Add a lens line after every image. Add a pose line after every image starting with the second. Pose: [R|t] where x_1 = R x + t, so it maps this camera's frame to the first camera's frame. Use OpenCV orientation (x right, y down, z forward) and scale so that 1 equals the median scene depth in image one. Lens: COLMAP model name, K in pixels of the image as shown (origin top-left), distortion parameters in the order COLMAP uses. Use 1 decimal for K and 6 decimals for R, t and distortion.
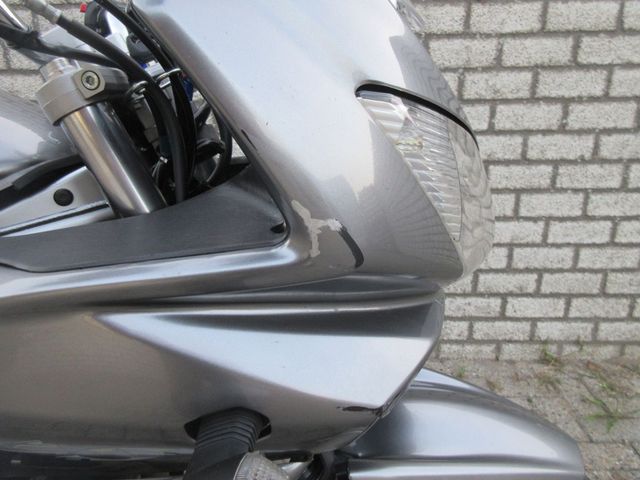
lens RADIAL K [[480.4, 0, 320.0], [0, 480.4, 240.0], [0, 0, 1]] dist [0.021094, -0.013412]
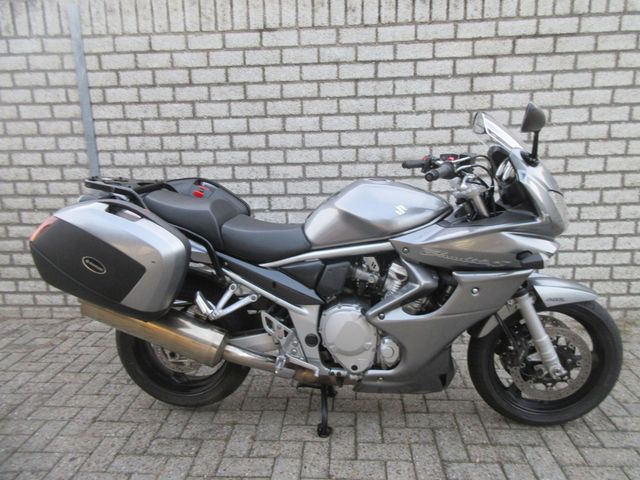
lens RADIAL K [[481.6, 0, 320.0], [0, 481.6, 240.0], [0, 0, 1]] dist [0.028174, -0.006920]
pose [[0.999630, -0.012069, -0.024372, -0.460487], [0.009611, 0.995086, -0.098552, 0.144188], [0.025442, 0.098281, 0.994833, -0.859426]]
